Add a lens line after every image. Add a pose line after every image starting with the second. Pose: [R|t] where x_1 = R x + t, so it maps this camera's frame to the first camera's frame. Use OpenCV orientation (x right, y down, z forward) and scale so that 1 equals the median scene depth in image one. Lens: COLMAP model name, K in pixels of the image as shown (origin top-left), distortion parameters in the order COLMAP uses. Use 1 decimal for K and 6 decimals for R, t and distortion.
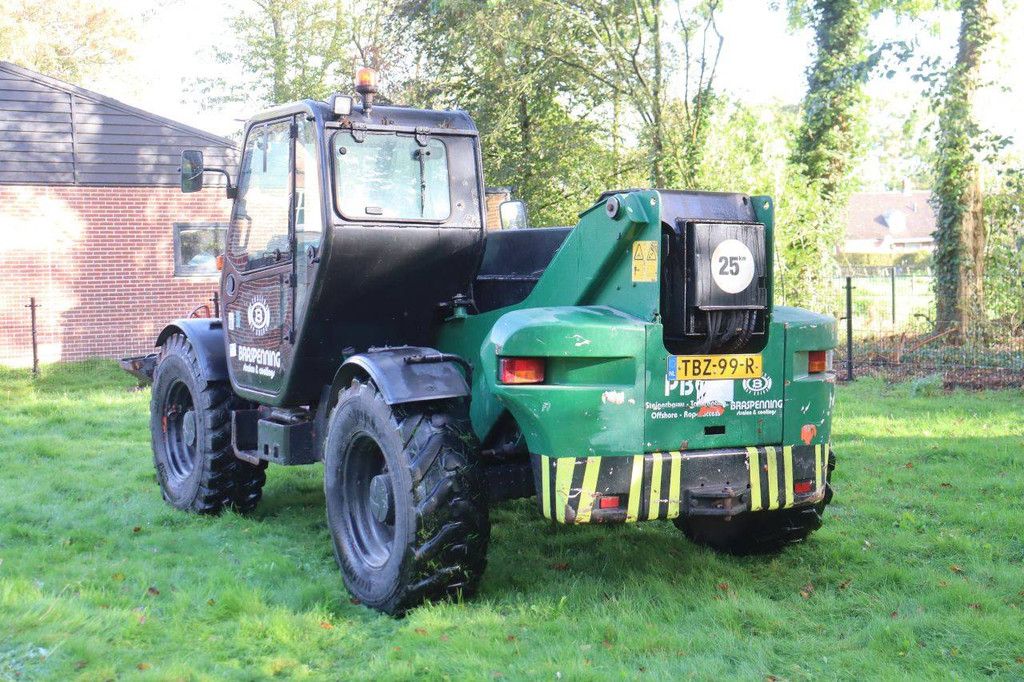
lens RADIAL K [[1442.8, 0, 512.0], [0, 1442.8, 341.0], [0, 0, 1]] dist [0.061693, 0.132083]
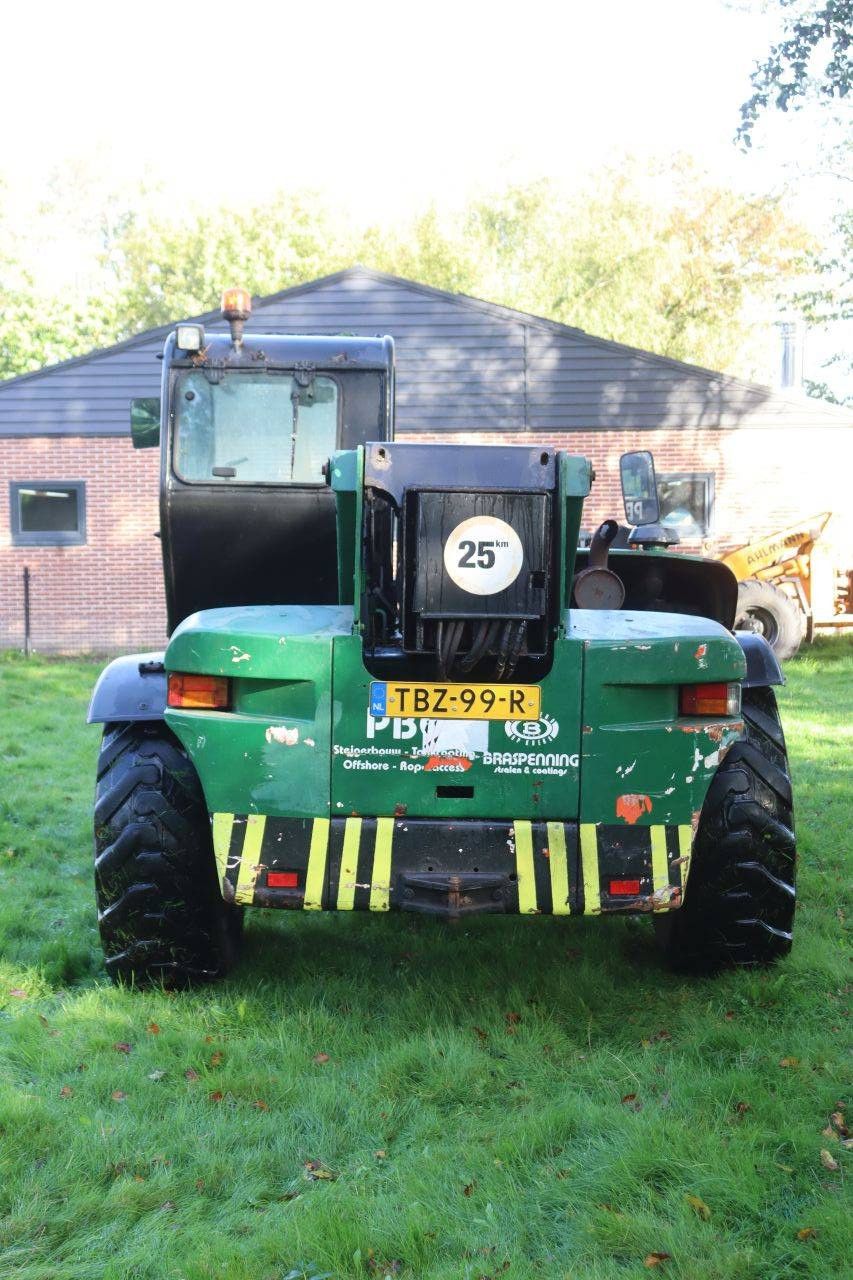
lens RADIAL K [[1747.3, 0, 426.5], [0, 1747.3, 640.0], [0, 0, 1]] dist [0.003388, 0.023432]
pose [[0.877999, 0.042994, -0.476728, 0.521938], [-0.035178, 0.999060, 0.025312, -0.031463], [0.477368, -0.005454, 0.878686, 0.257848]]
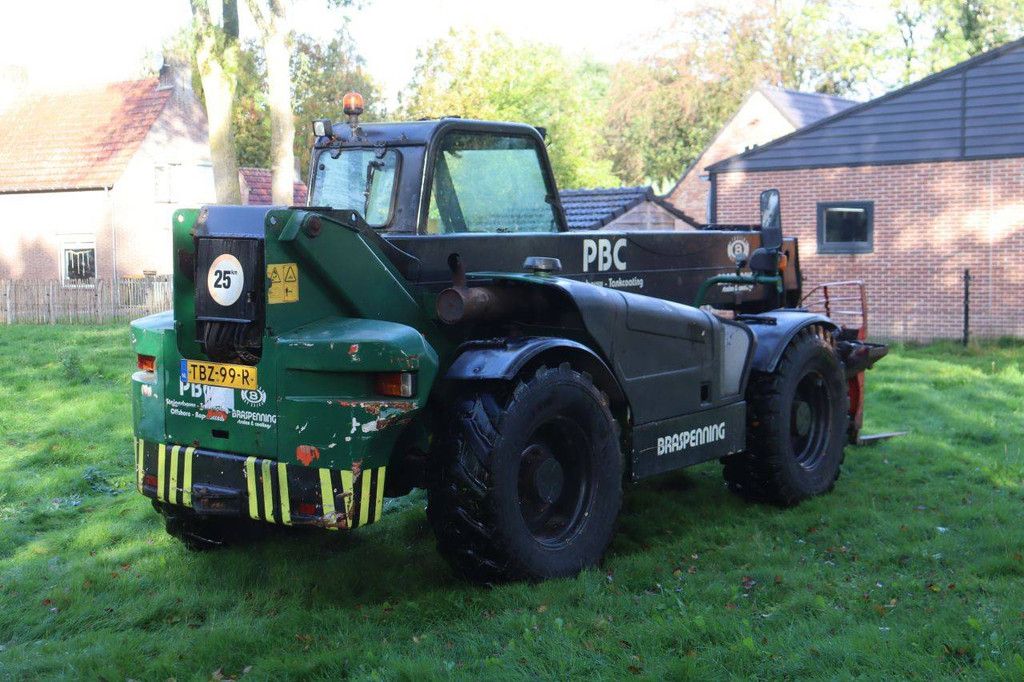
lens RADIAL K [[1442.8, 0, 512.0], [0, 1442.8, 341.0], [0, 0, 1]] dist [0.061693, 0.132083]
pose [[0.406535, 0.077108, -0.910375, 1.181887], [-0.045373, 0.996907, 0.064176, -0.083494], [0.912508, 0.015217, 0.408777, 0.757750]]
